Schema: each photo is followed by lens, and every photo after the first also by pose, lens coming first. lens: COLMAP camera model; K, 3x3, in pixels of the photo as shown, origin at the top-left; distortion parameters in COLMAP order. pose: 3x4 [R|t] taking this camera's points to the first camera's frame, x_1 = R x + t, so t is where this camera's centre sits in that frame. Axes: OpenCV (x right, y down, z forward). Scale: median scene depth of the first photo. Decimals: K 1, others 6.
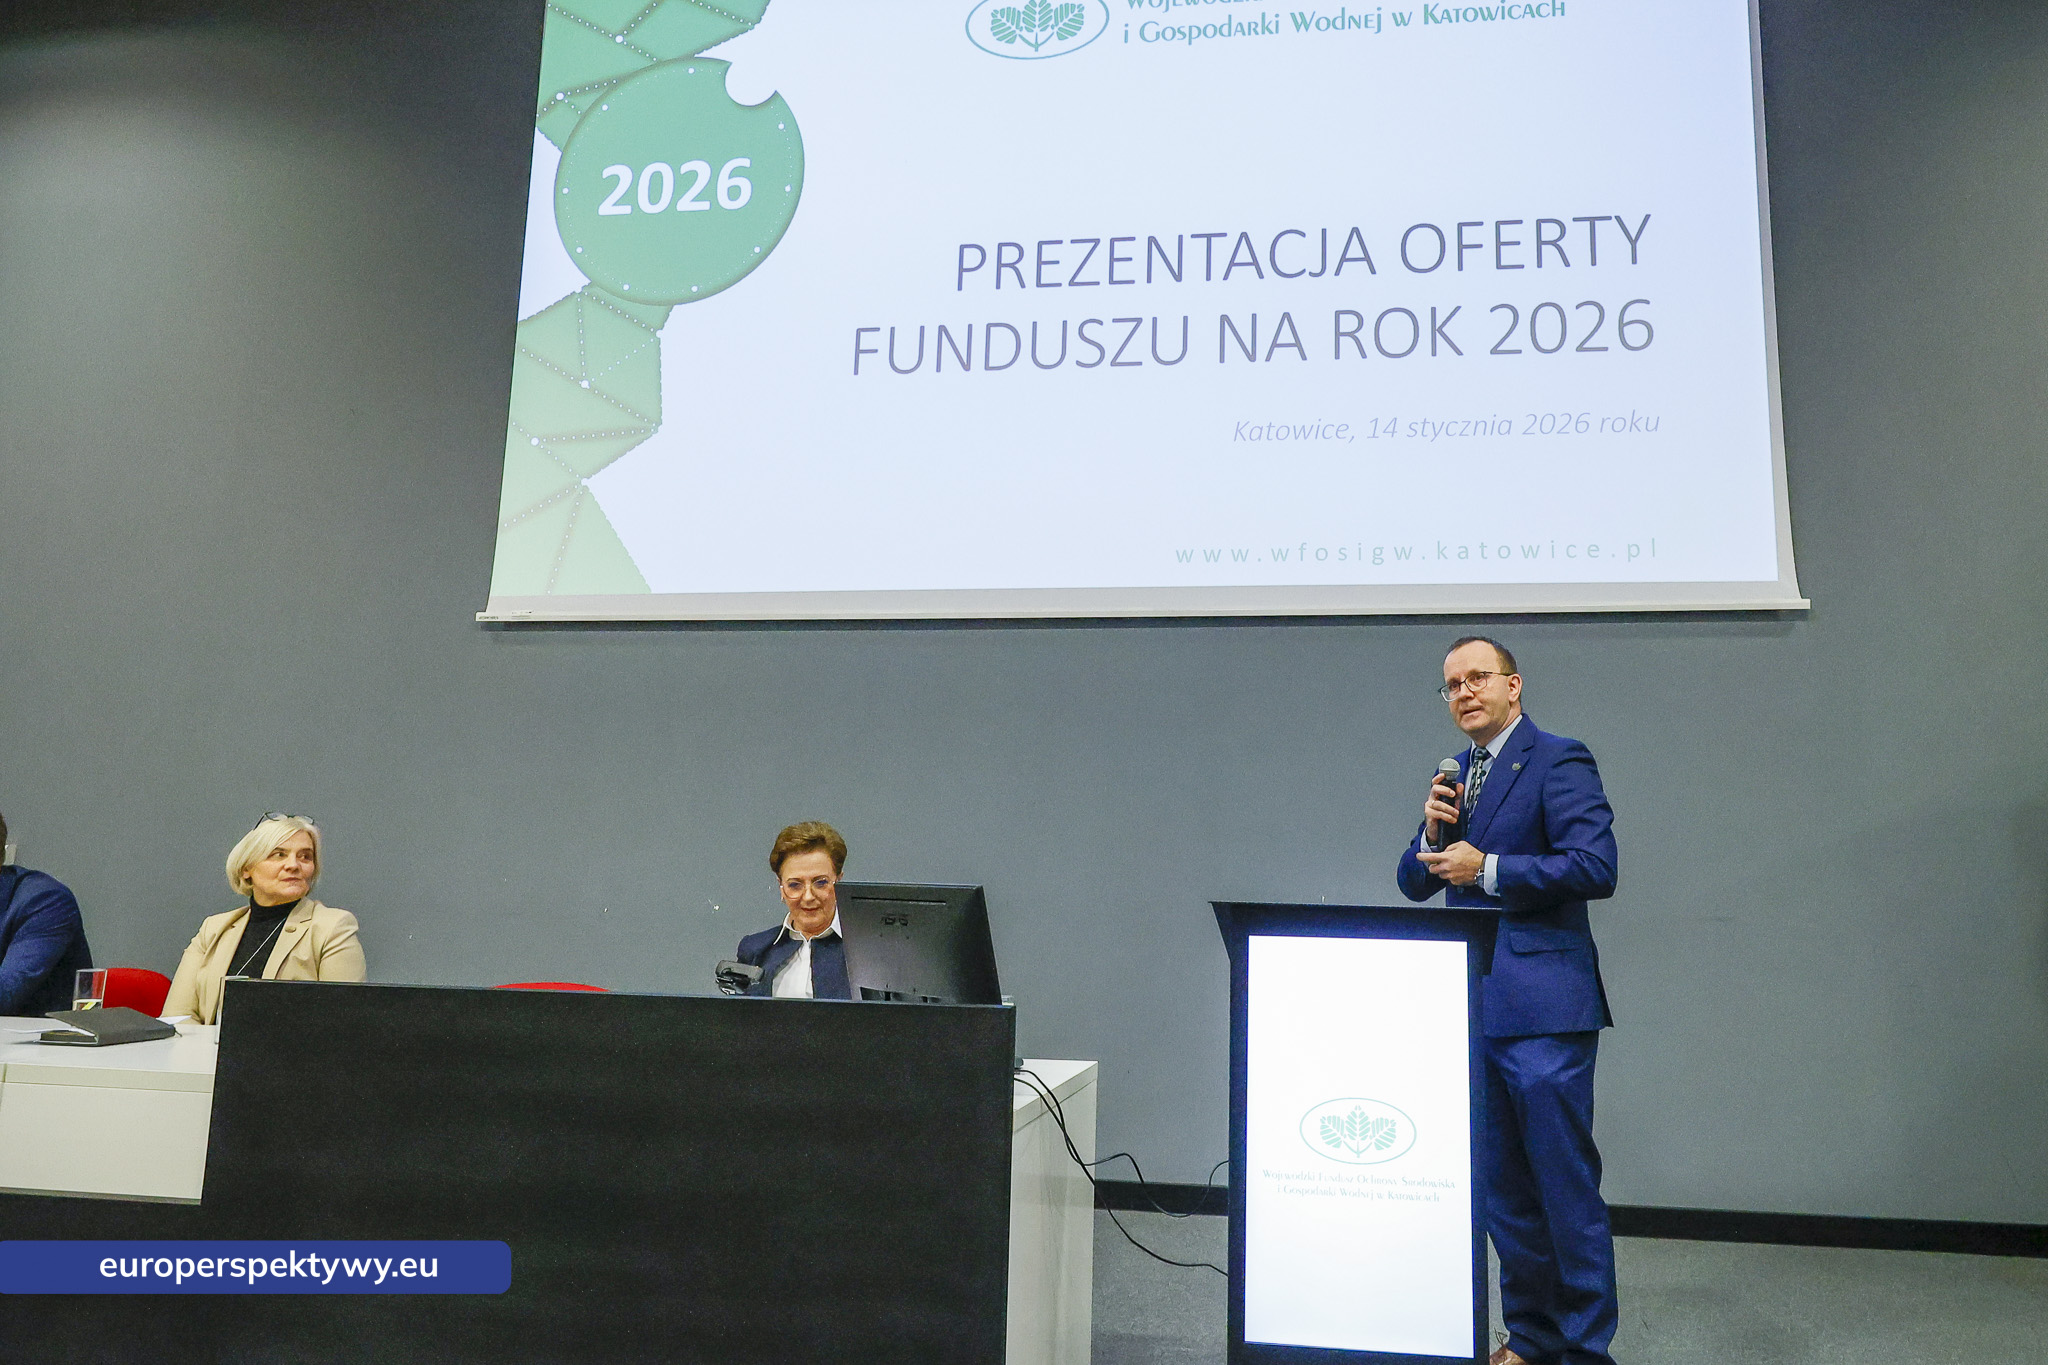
lens RADIAL K [[1516.3, 0, 1134.9], [0, 1516.3, 627.6], [0, 0, 1]] dist [0.000259, -0.001598]
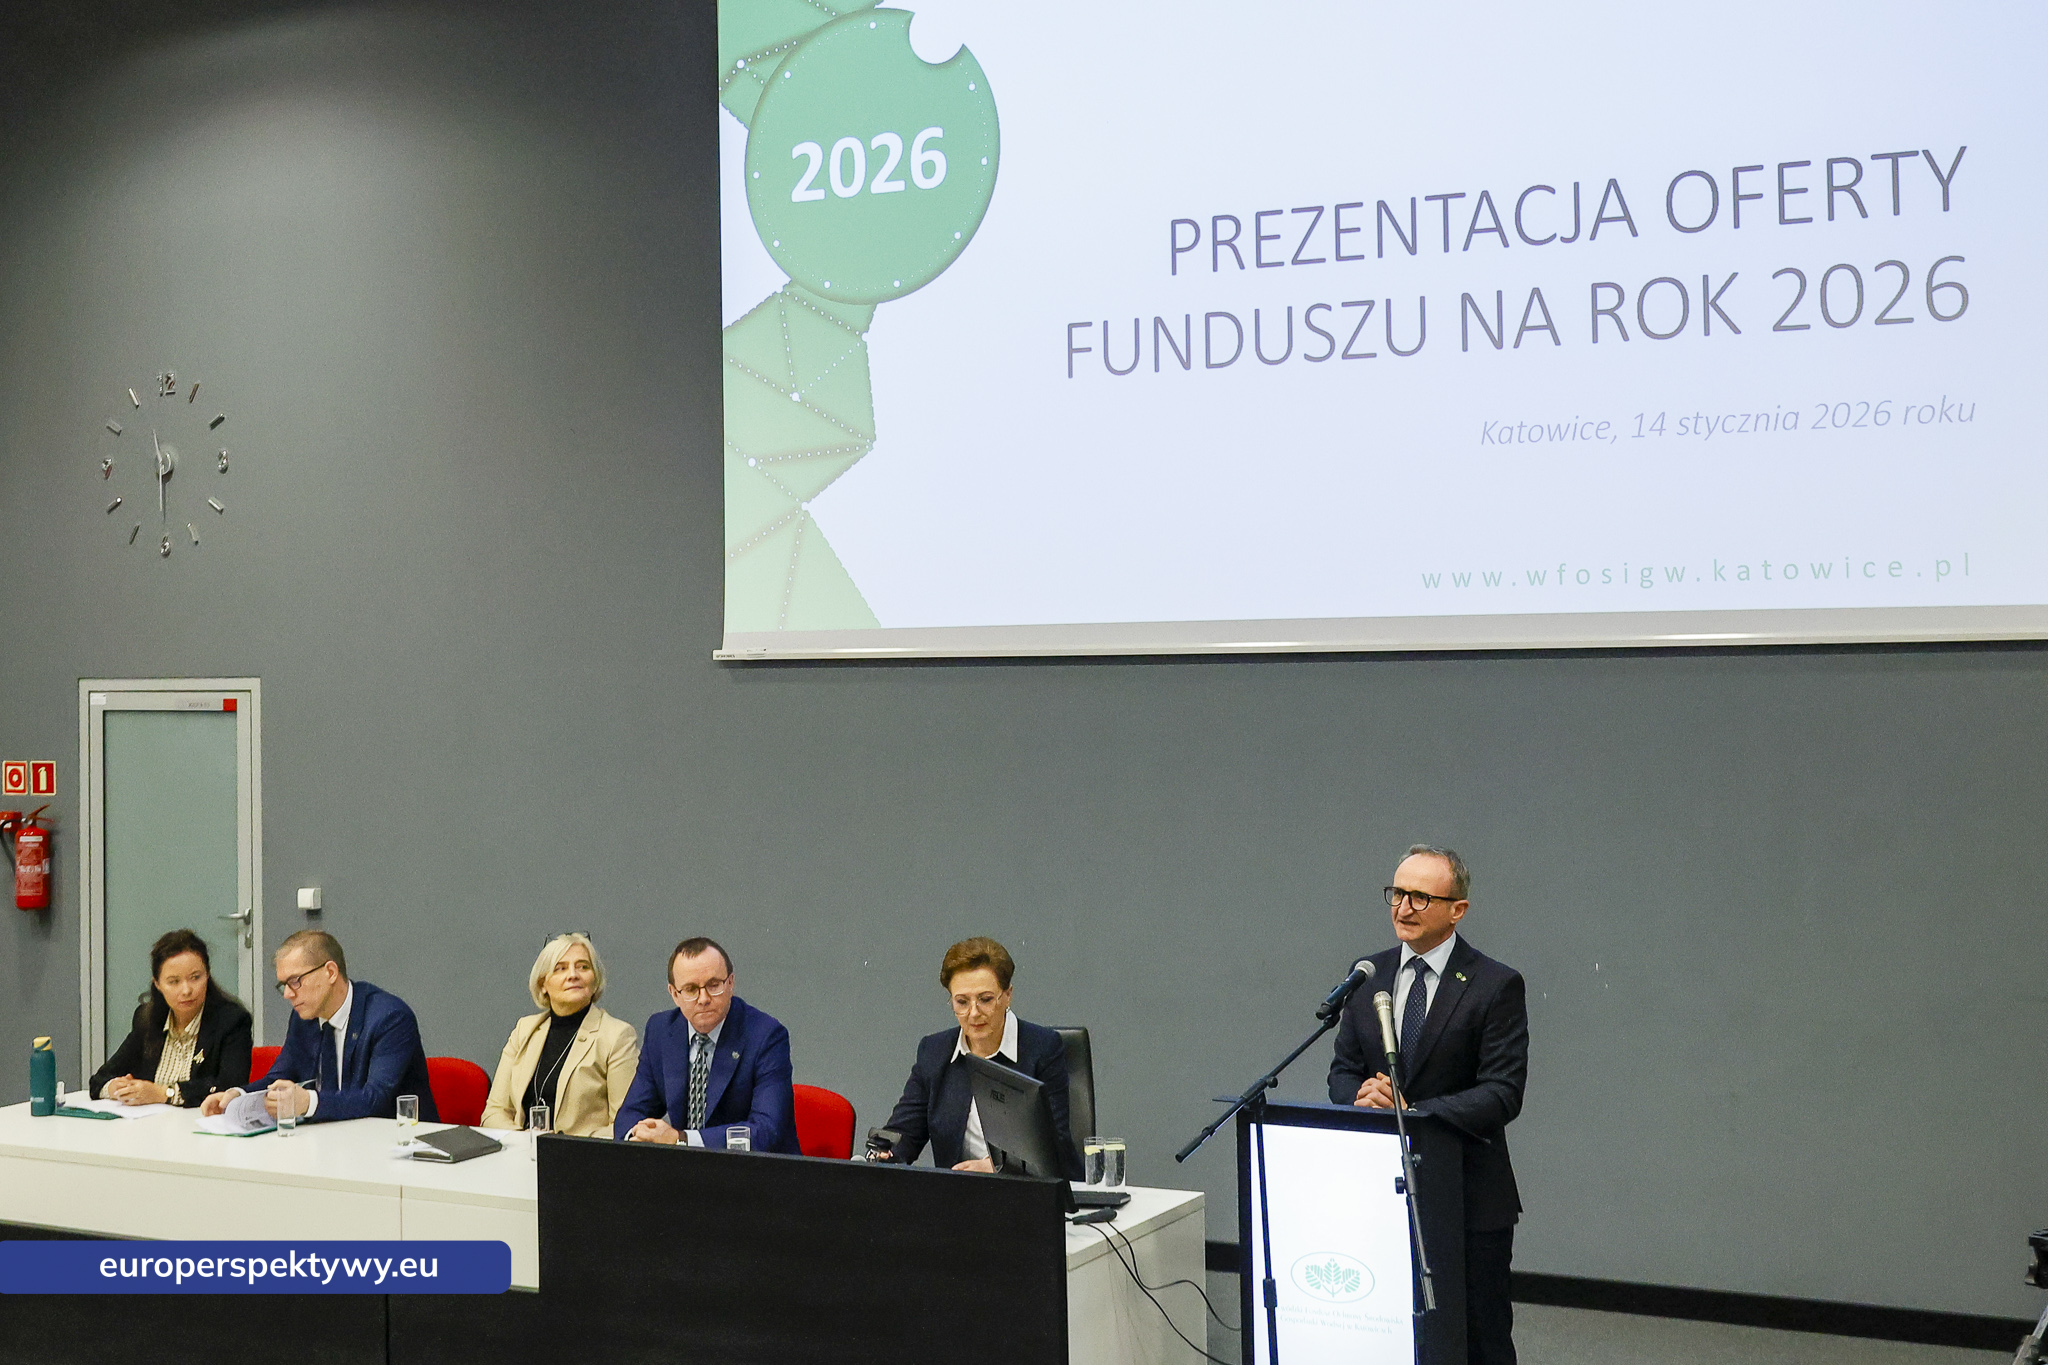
lens RADIAL K [[2670.8, 0, 1037.0], [0, 2670.8, 558.8], [0, 0, 1]] dist [0.000666, 0.010950]
pose [[0.946809, -0.045583, -0.318551, 0.308629], [0.088364, 0.988692, 0.121163, -0.266294], [0.309426, -0.142867, 0.940130, -0.526421]]
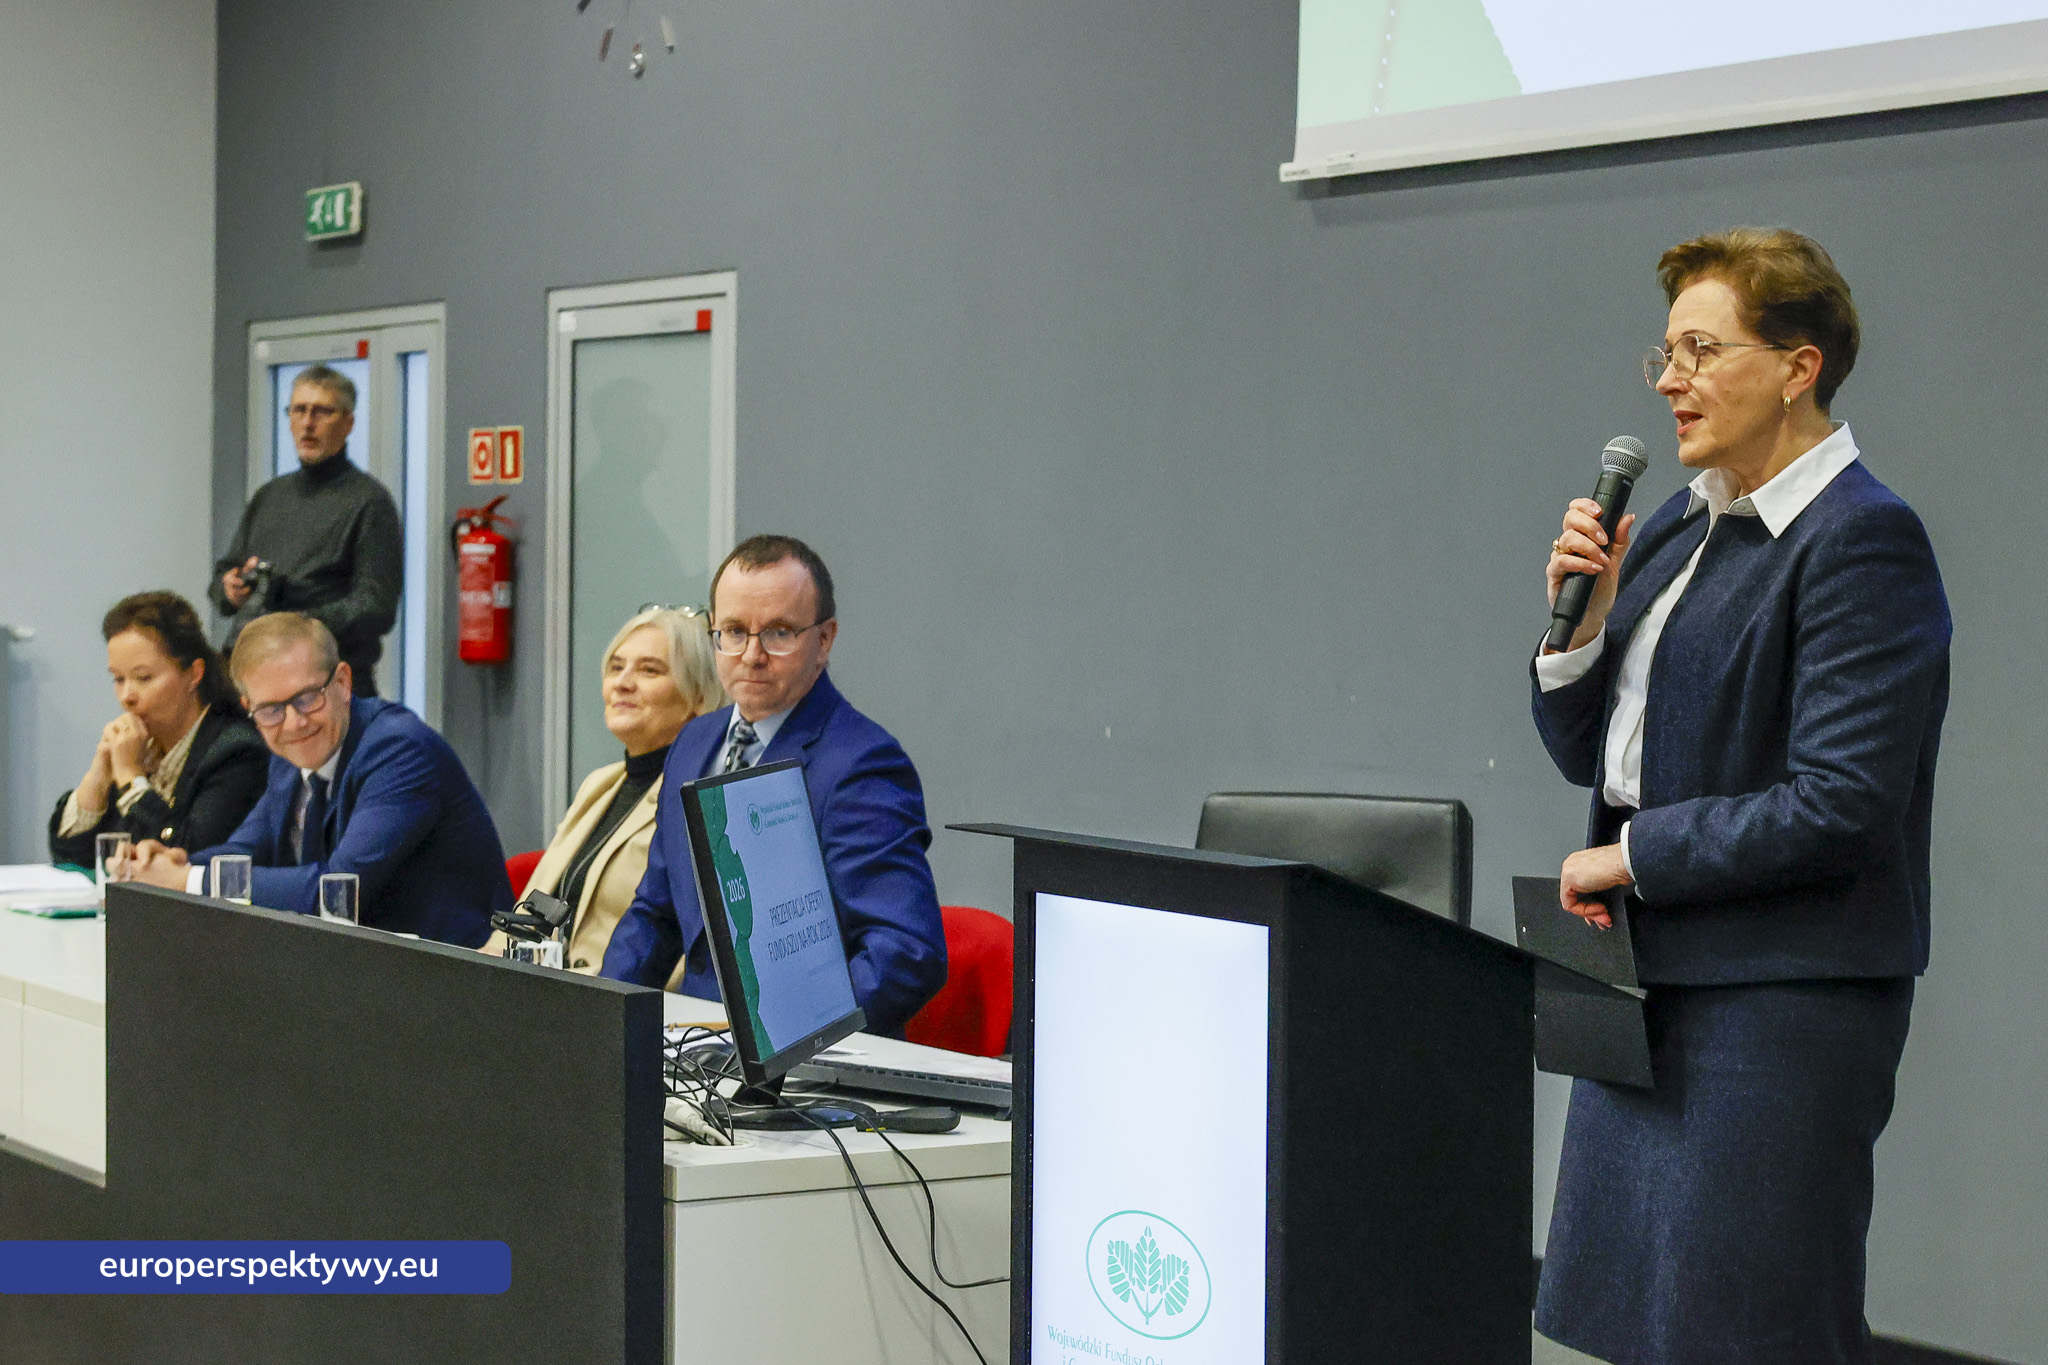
lens RADIAL K [[4090.0, 0, 1025.3], [0, 4090.0, 631.6], [0, 0, 1]] dist [0.000474, 0.061053]
pose [[0.661901, 0.000683, -0.749591, 0.542102], [0.125479, 0.985788, 0.111697, -0.020460], [0.739014, -0.167990, 0.652409, 0.046386]]
